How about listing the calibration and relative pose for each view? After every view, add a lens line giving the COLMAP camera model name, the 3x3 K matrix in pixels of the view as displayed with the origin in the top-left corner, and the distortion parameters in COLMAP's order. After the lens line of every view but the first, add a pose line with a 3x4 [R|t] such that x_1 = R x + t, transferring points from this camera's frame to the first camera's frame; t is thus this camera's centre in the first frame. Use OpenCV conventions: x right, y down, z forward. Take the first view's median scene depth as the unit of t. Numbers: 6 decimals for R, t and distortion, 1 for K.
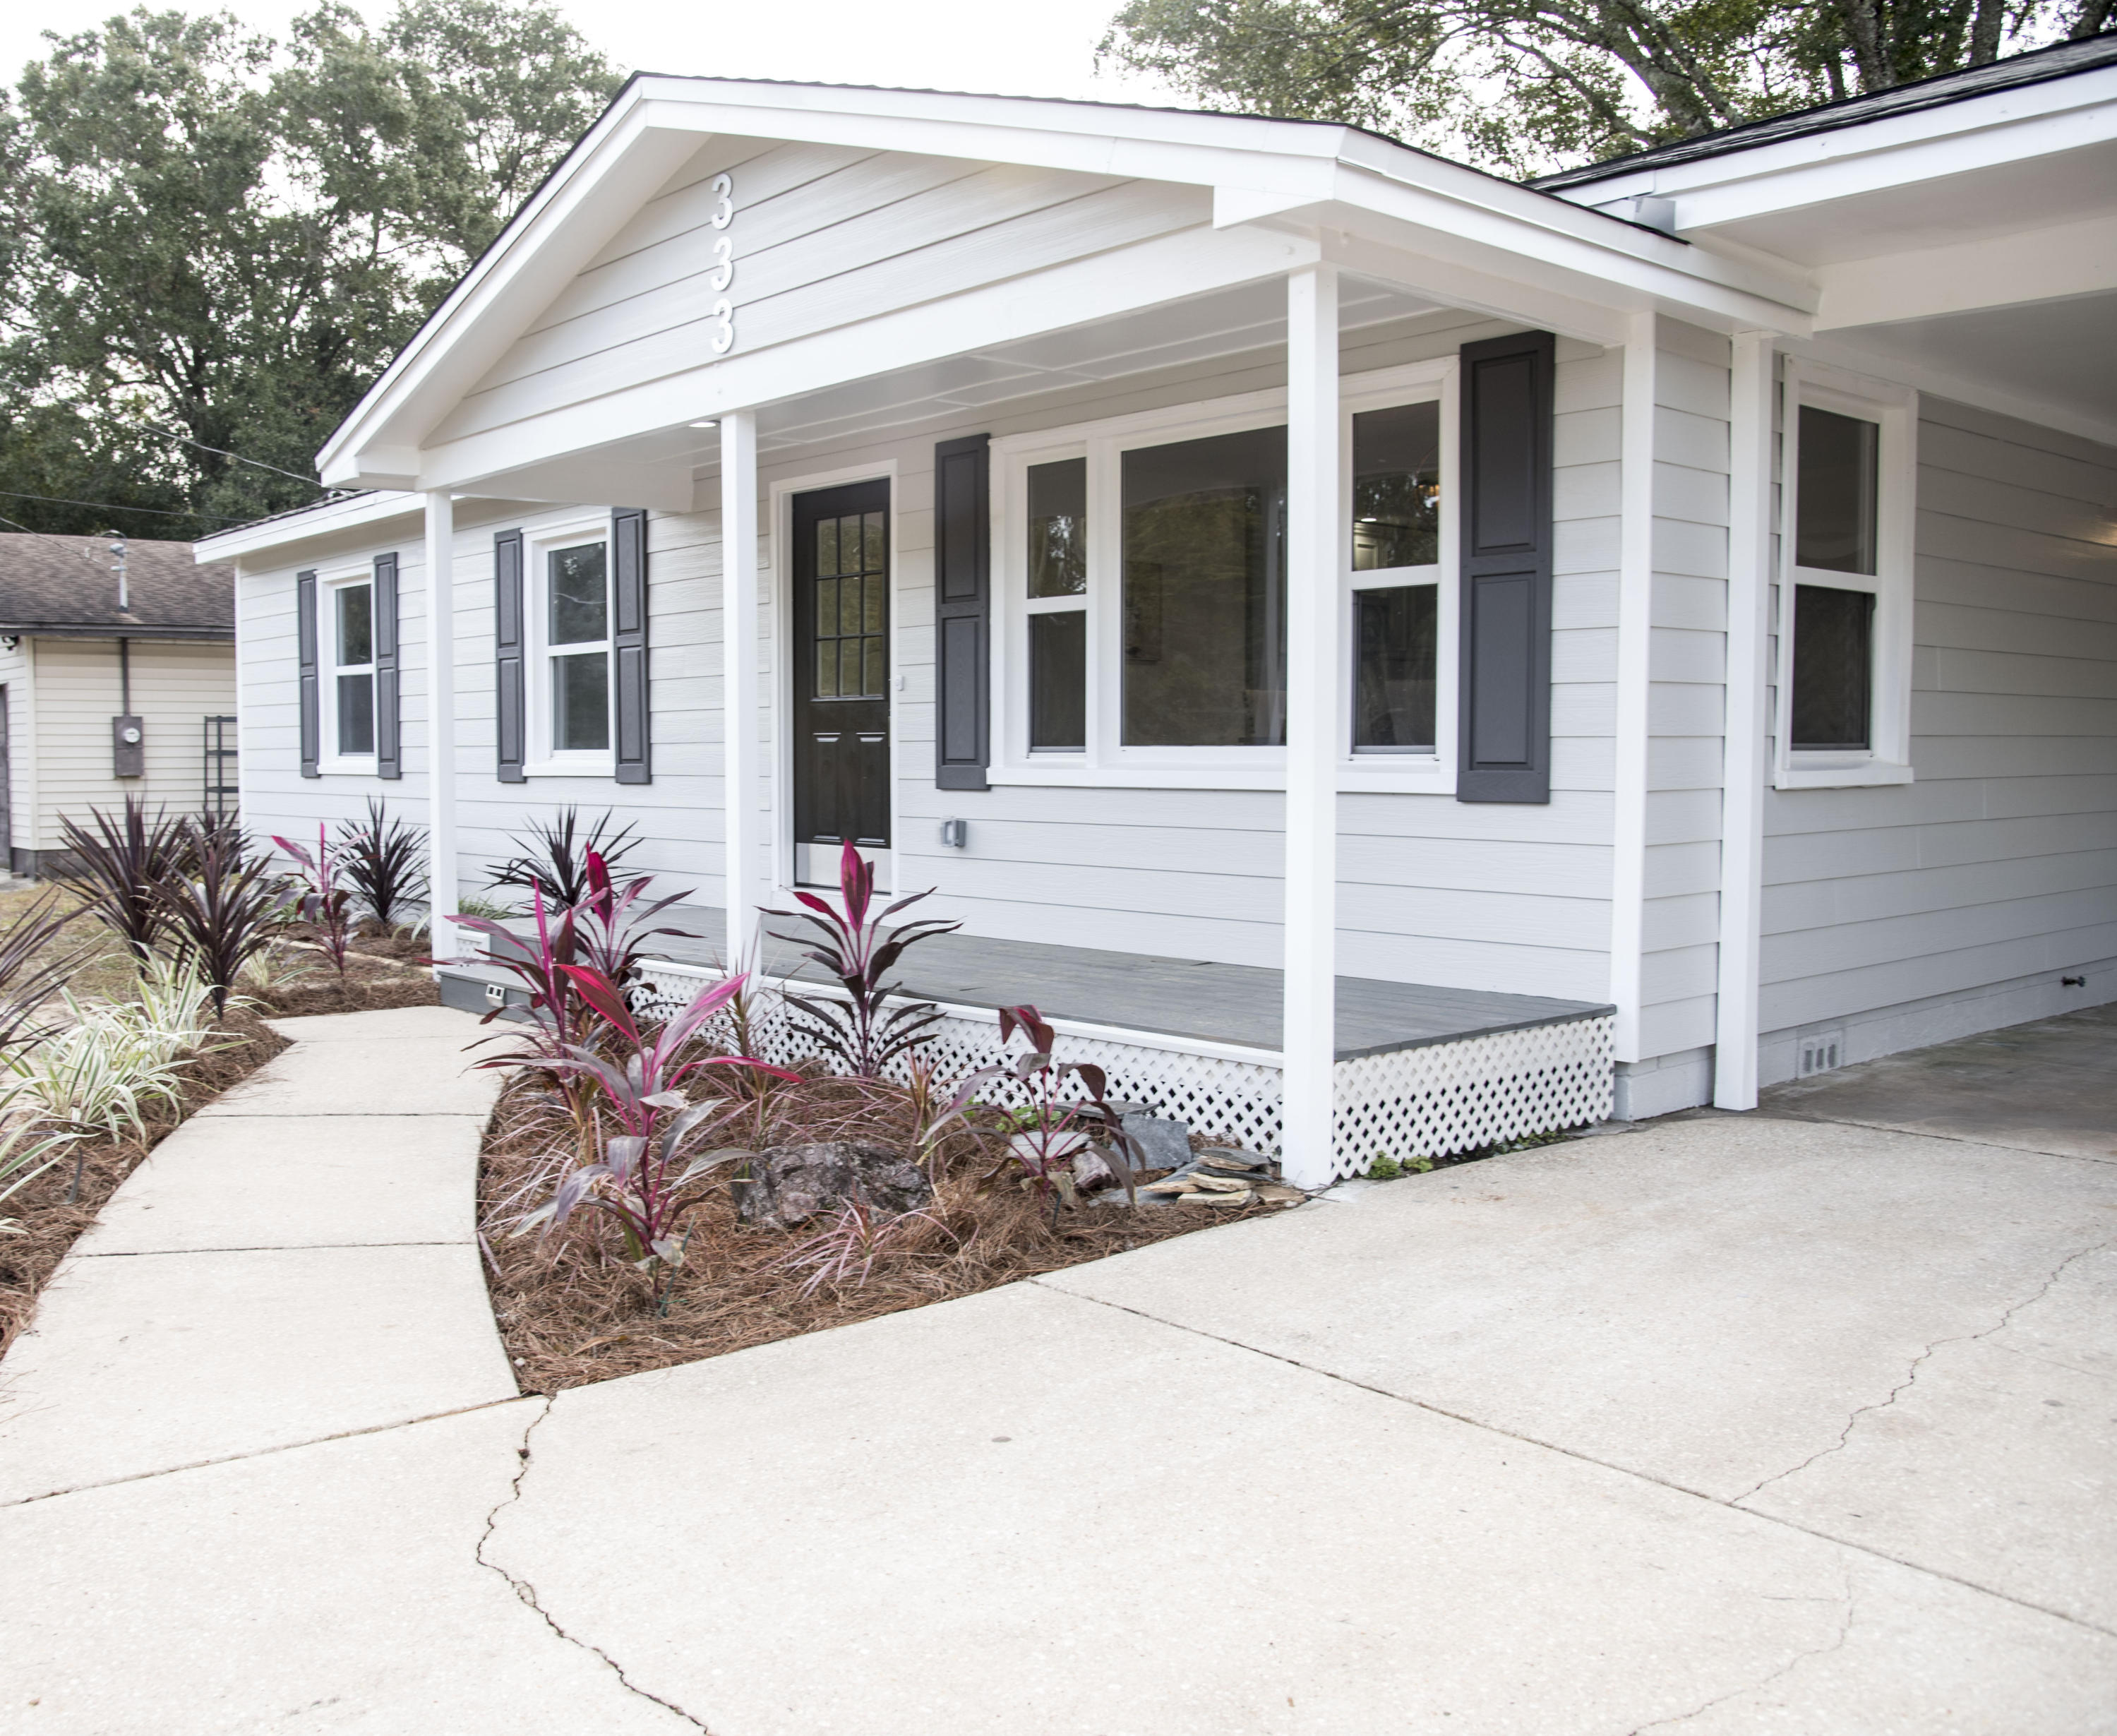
lens RADIAL K [[1839.7, 0, 875.9], [0, 1839.7, 864.5], [0, 0, 1]] dist [-0.072869, 0.050290]
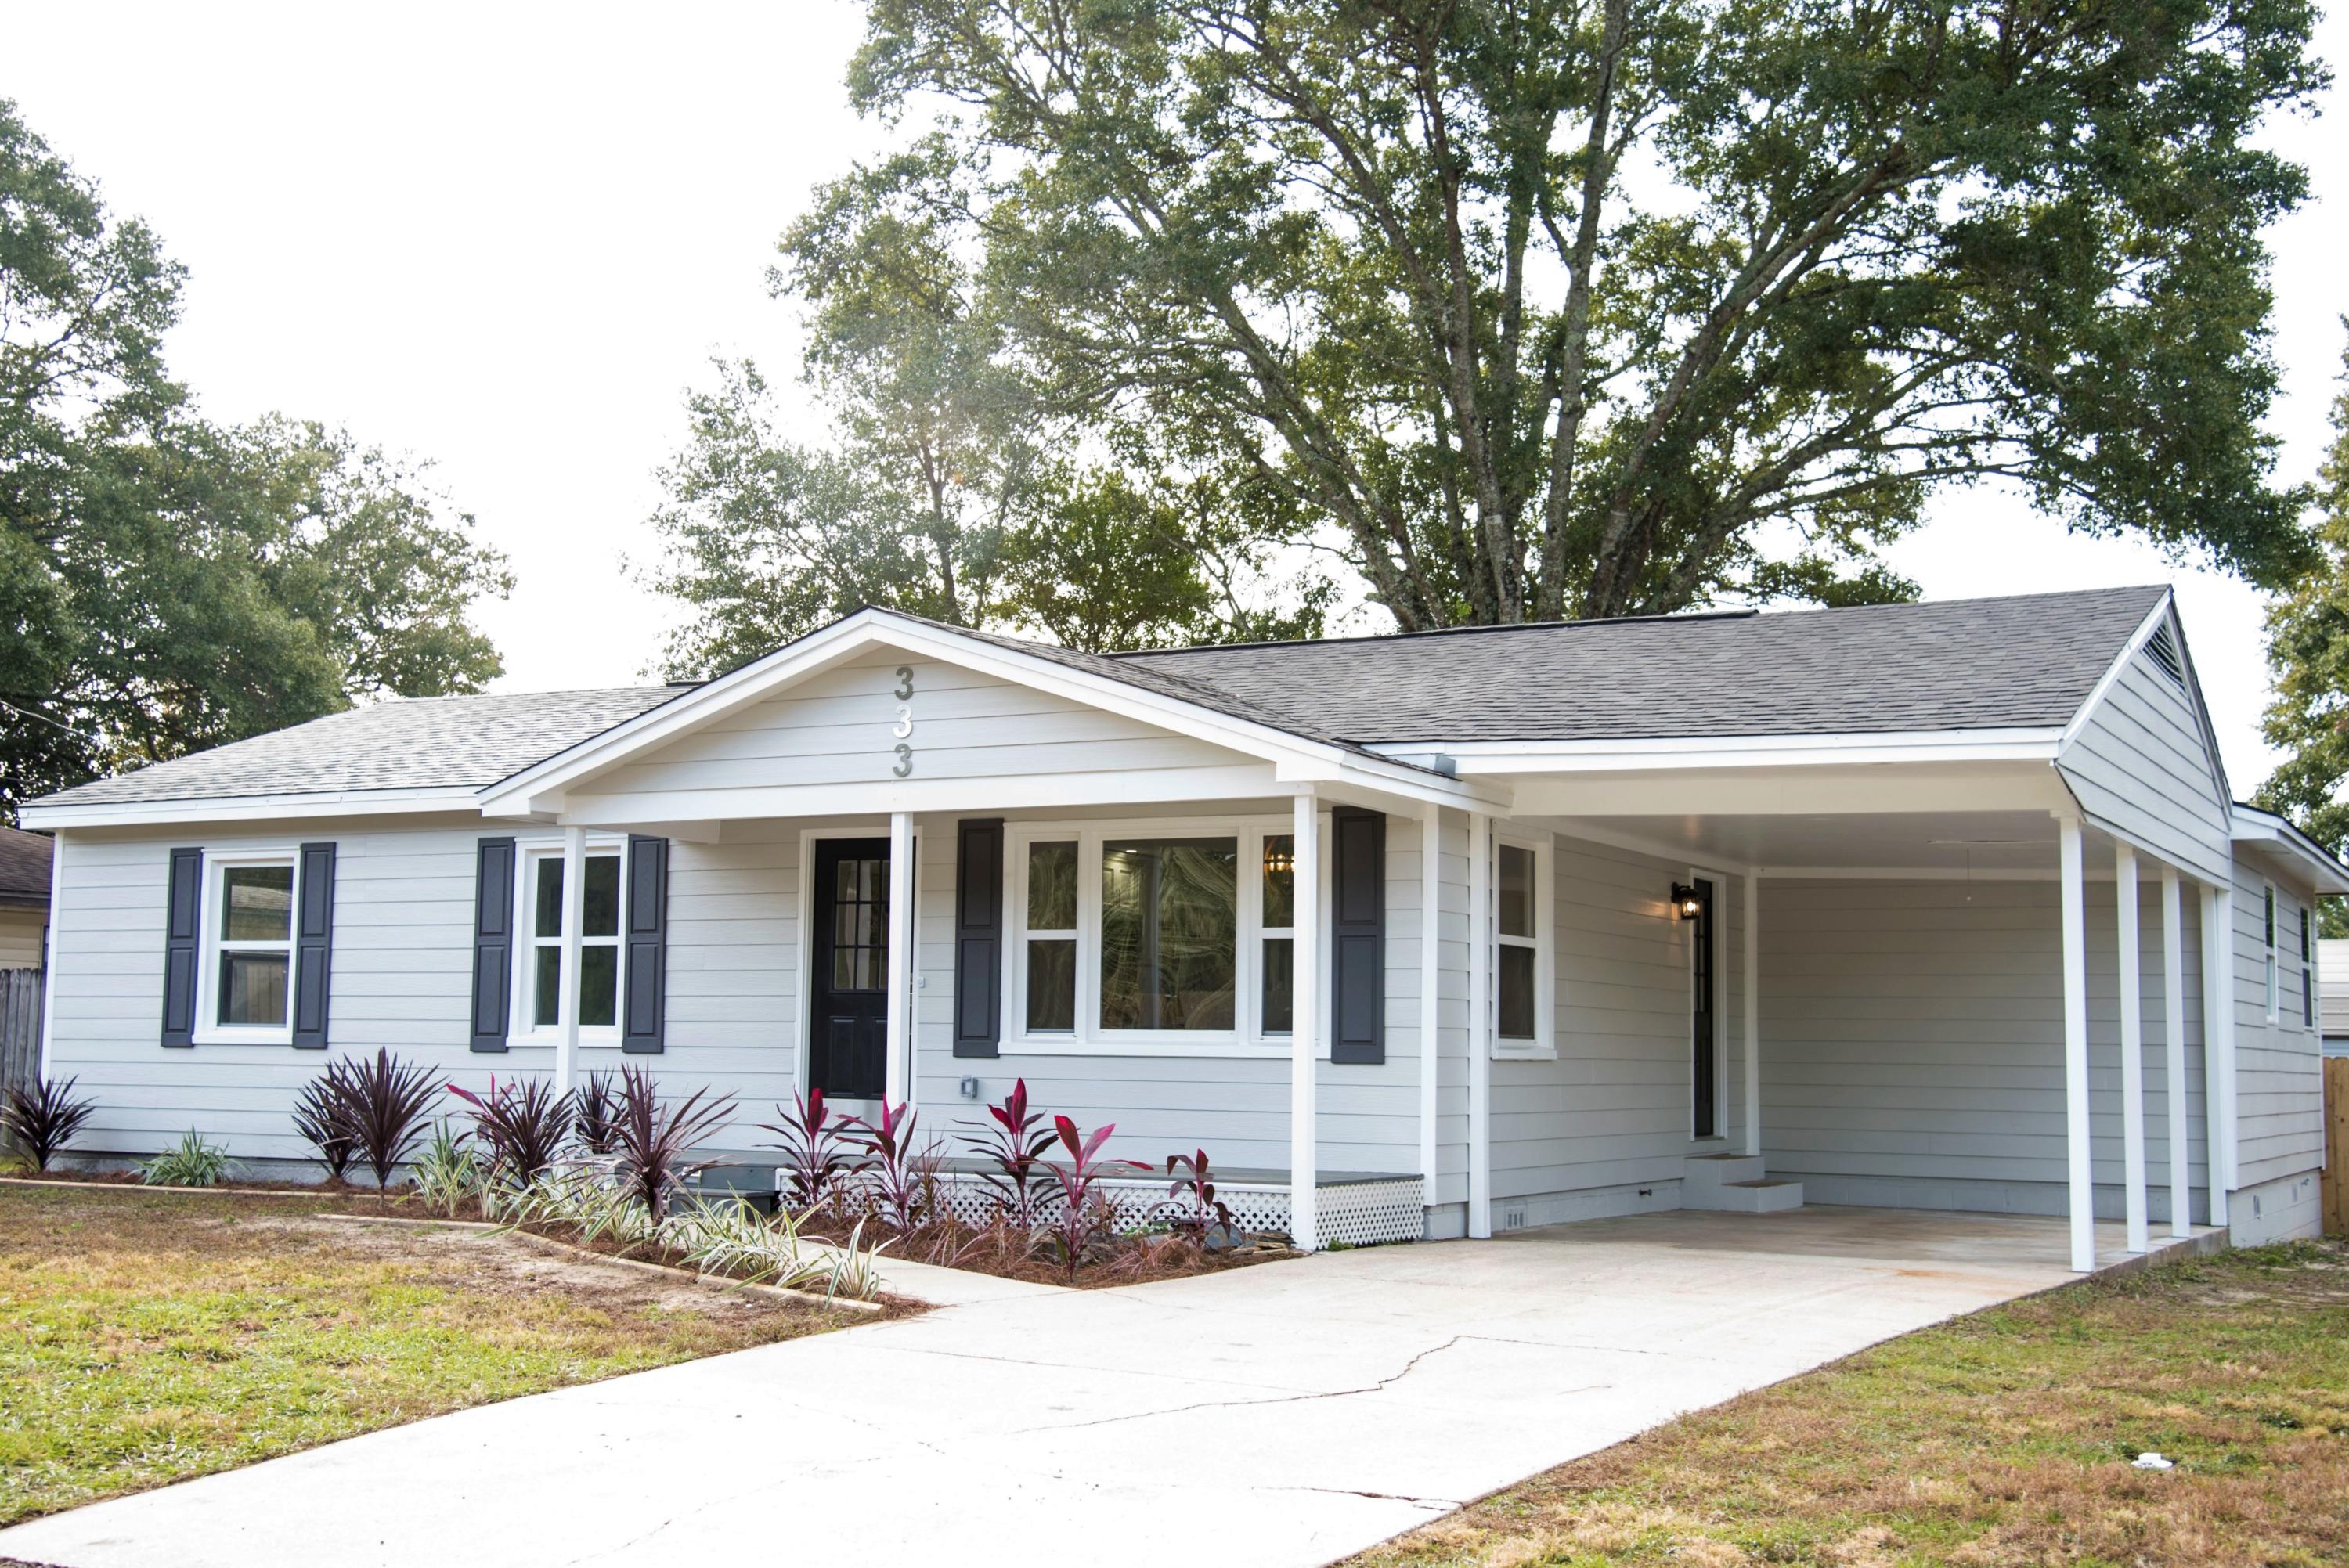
lens RADIAL K [[2583.4, 0, 1174.5], [0, 2583.4, 784.0], [0, 0, 1]] dist [0.012409, 0.006493]
pose [[0.919321, 0.059223, 0.389026, -0.662780], [0.006105, 0.986344, -0.164583, 0.089691], [-0.393461, 0.153679, 0.906406, -1.018657]]
